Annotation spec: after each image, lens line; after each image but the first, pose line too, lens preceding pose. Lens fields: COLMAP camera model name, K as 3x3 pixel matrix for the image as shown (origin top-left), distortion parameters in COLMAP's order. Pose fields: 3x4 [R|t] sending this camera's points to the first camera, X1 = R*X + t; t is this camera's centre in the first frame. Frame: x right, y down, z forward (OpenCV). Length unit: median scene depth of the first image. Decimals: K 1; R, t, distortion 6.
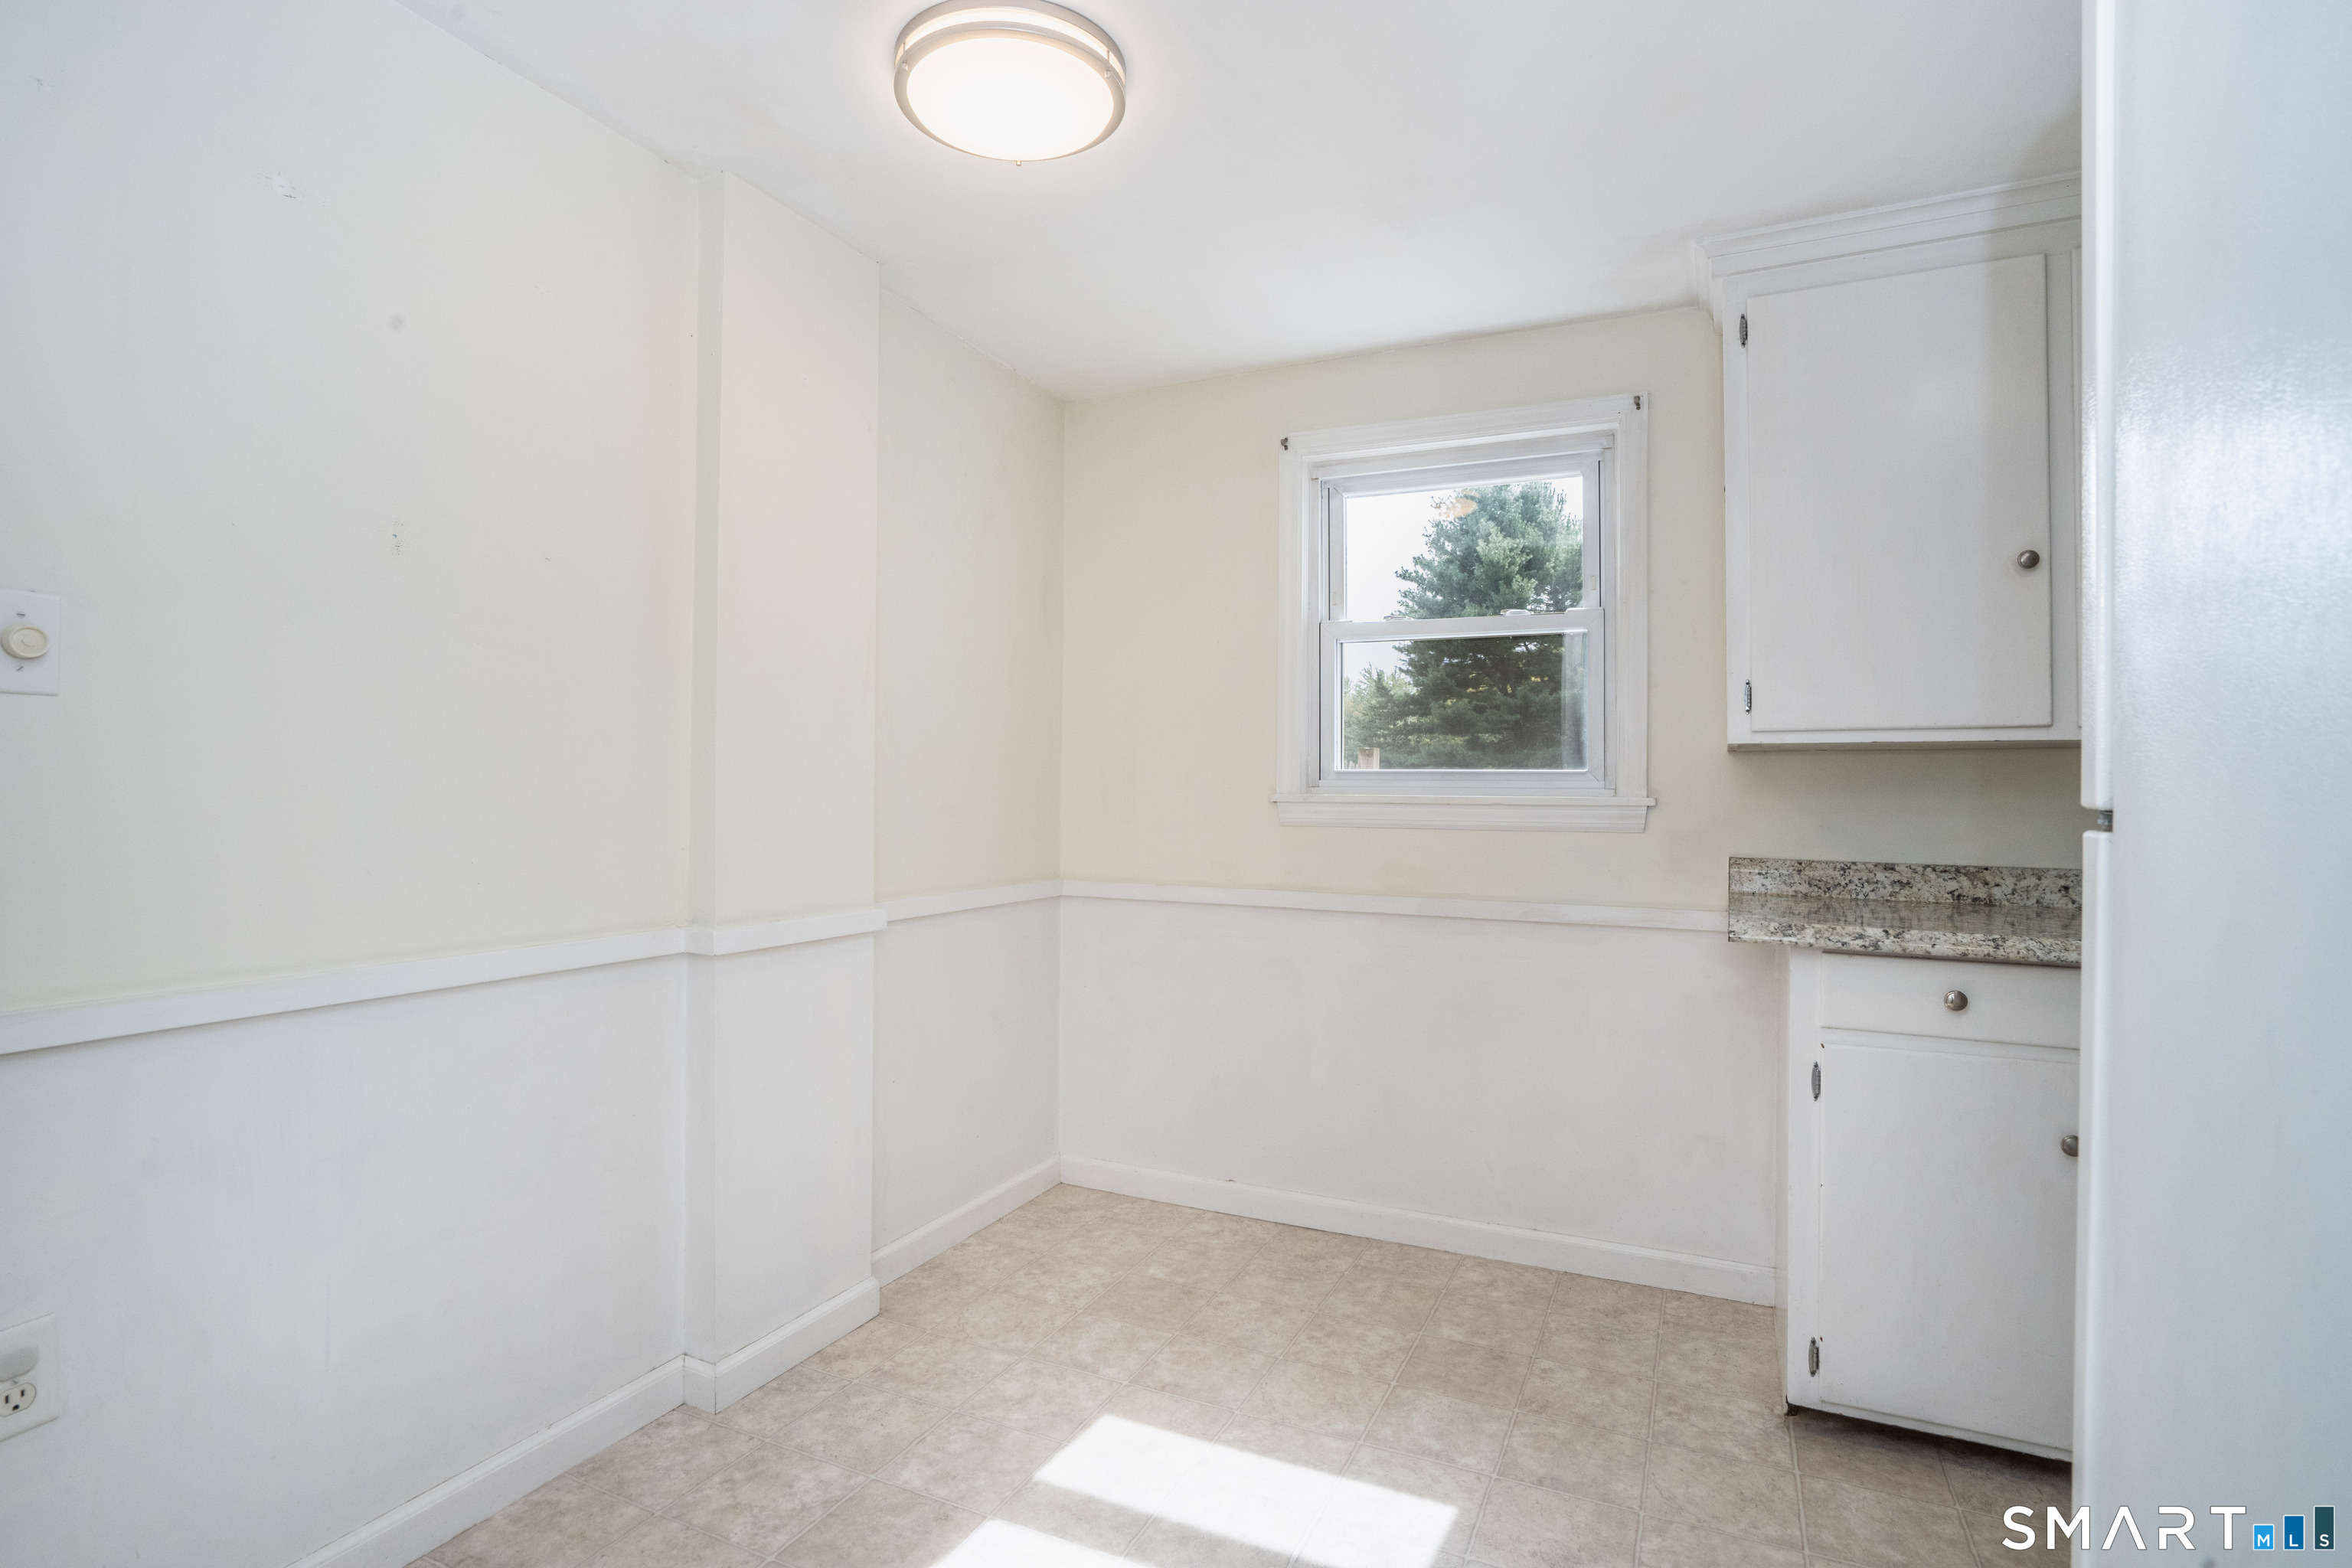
lens RADIAL K [[1166.9, 0, 1166.1], [0, 1166.9, 782.4], [0, 0, 1]] dist [-0.021806, 0.000394]
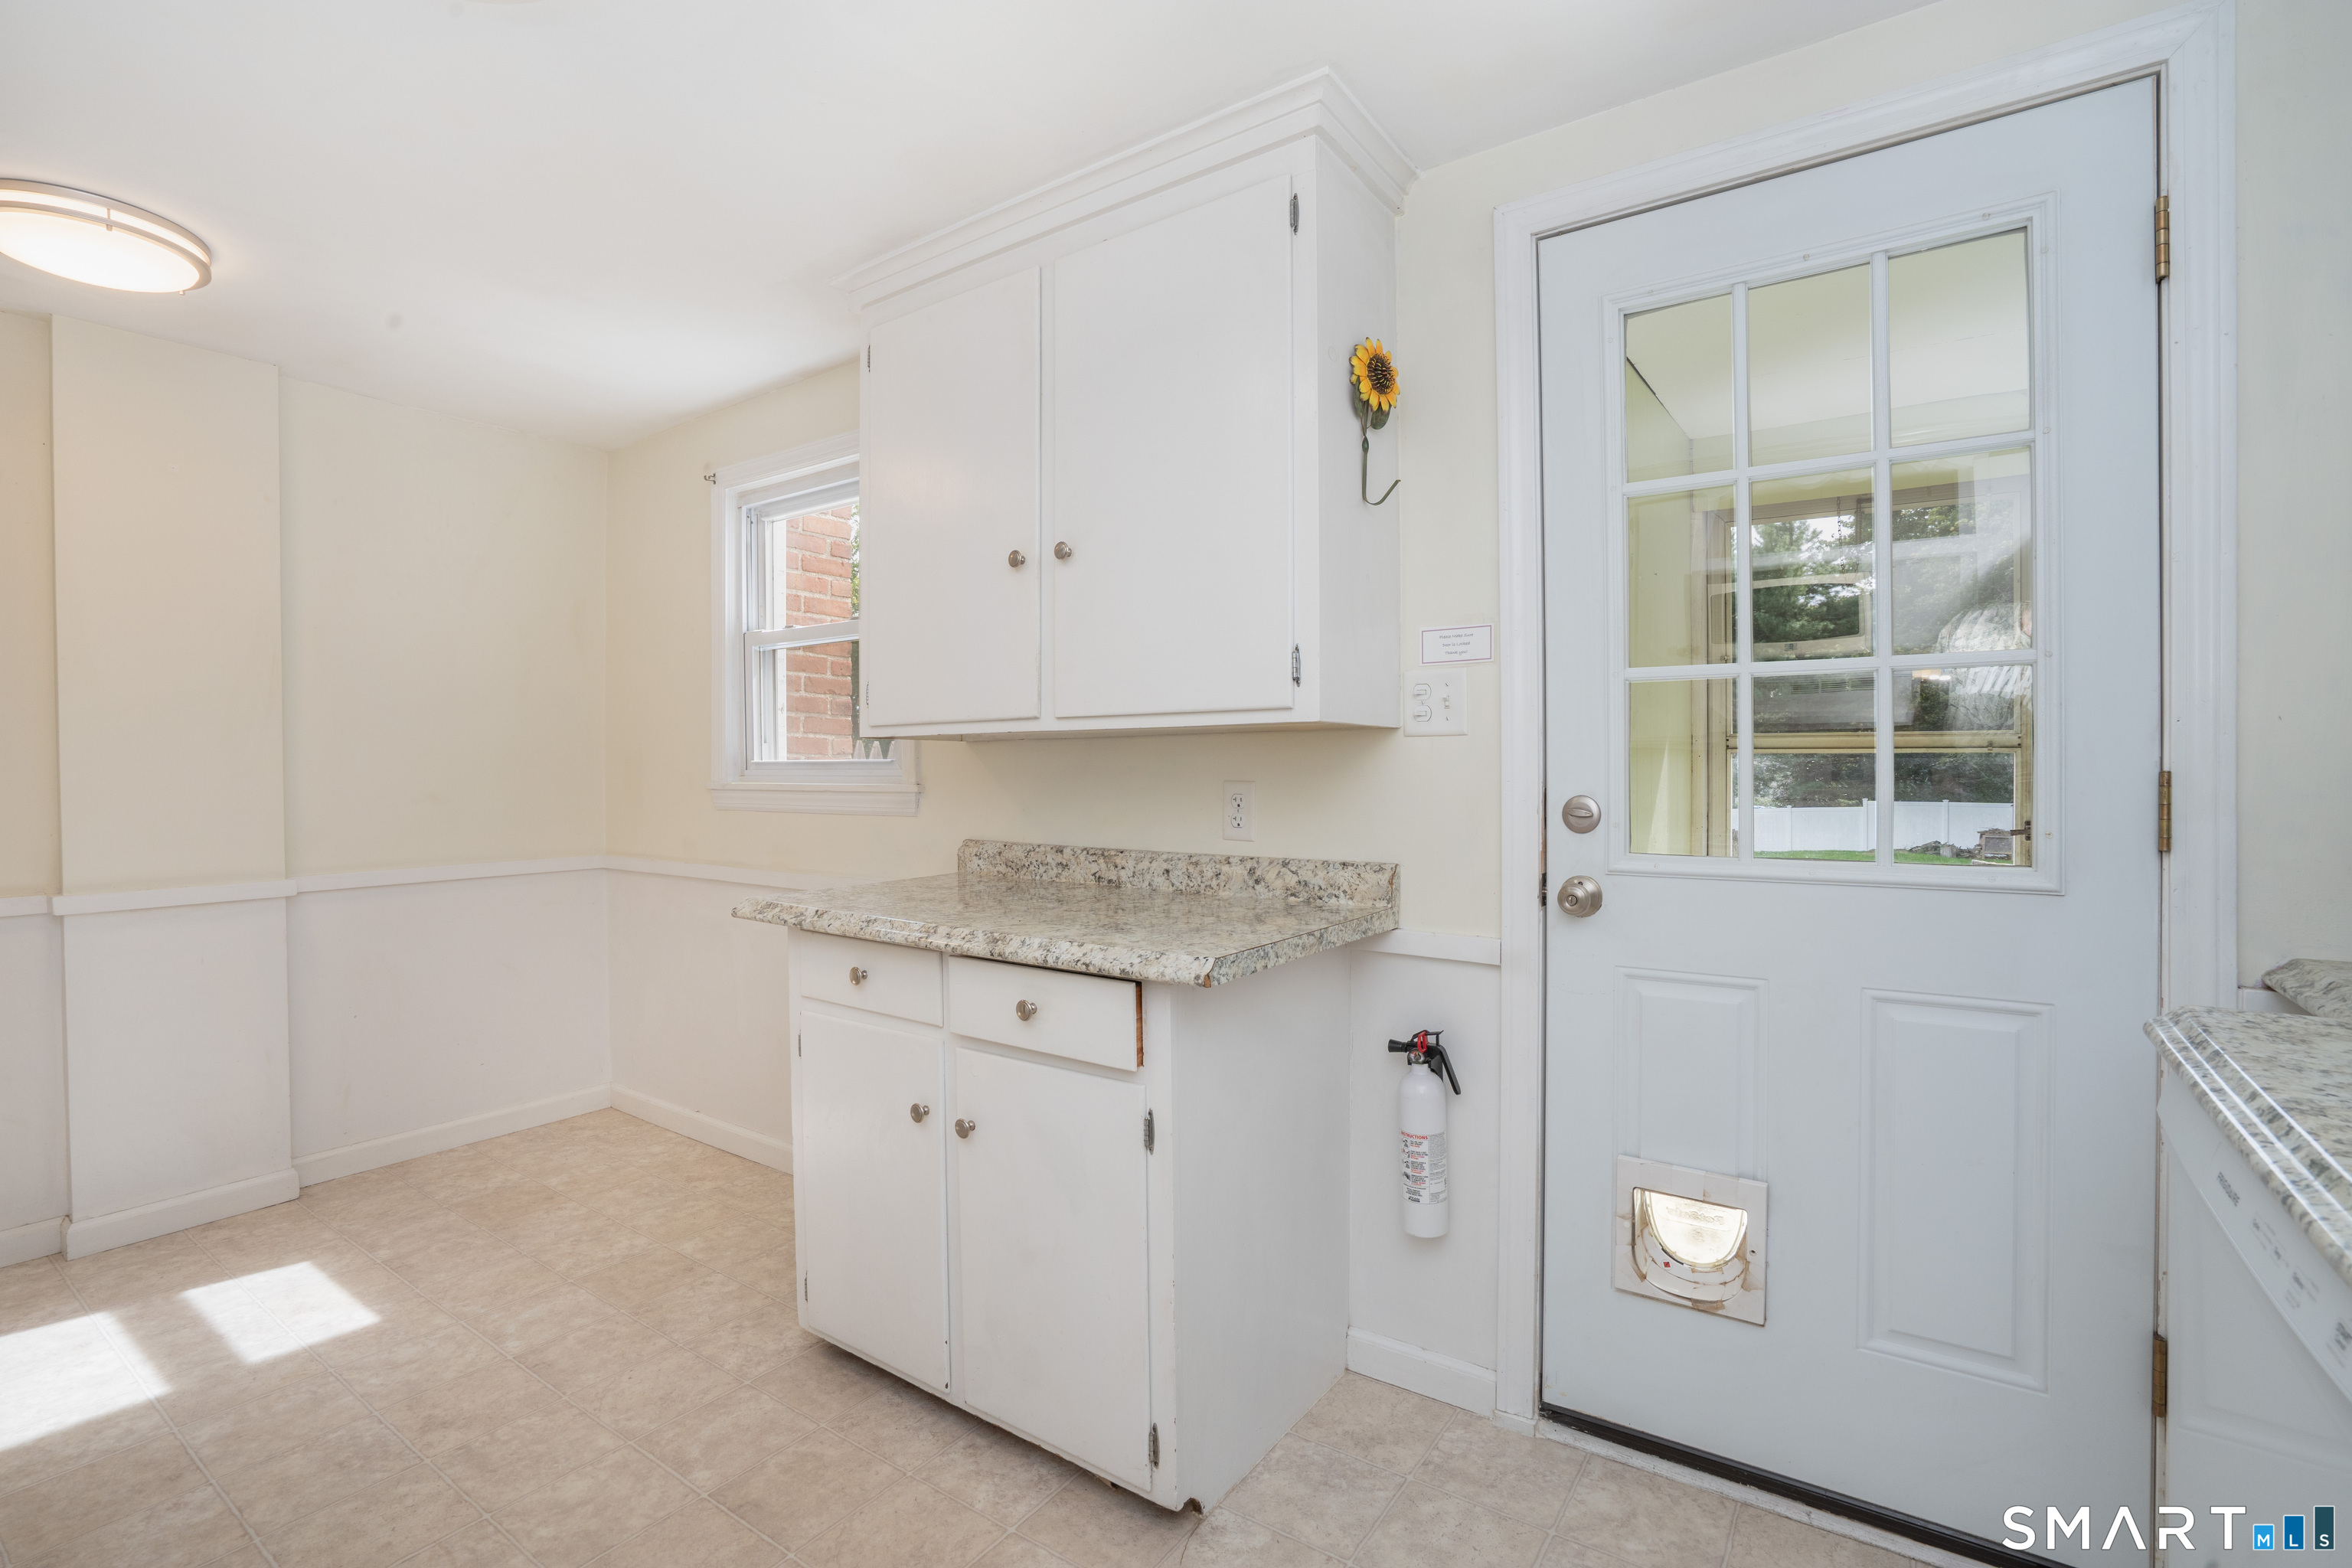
lens RADIAL K [[1069.4, 0, 1169.7], [0, 1069.4, 778.0], [0, 0, 1]] dist [-0.060405, 0.023202]
pose [[0.986207, -0.011619, -0.165108, 0.895851], [0.015168, 0.999680, 0.020255, -0.011077], [0.164820, -0.022480, 0.986067, 0.050287]]
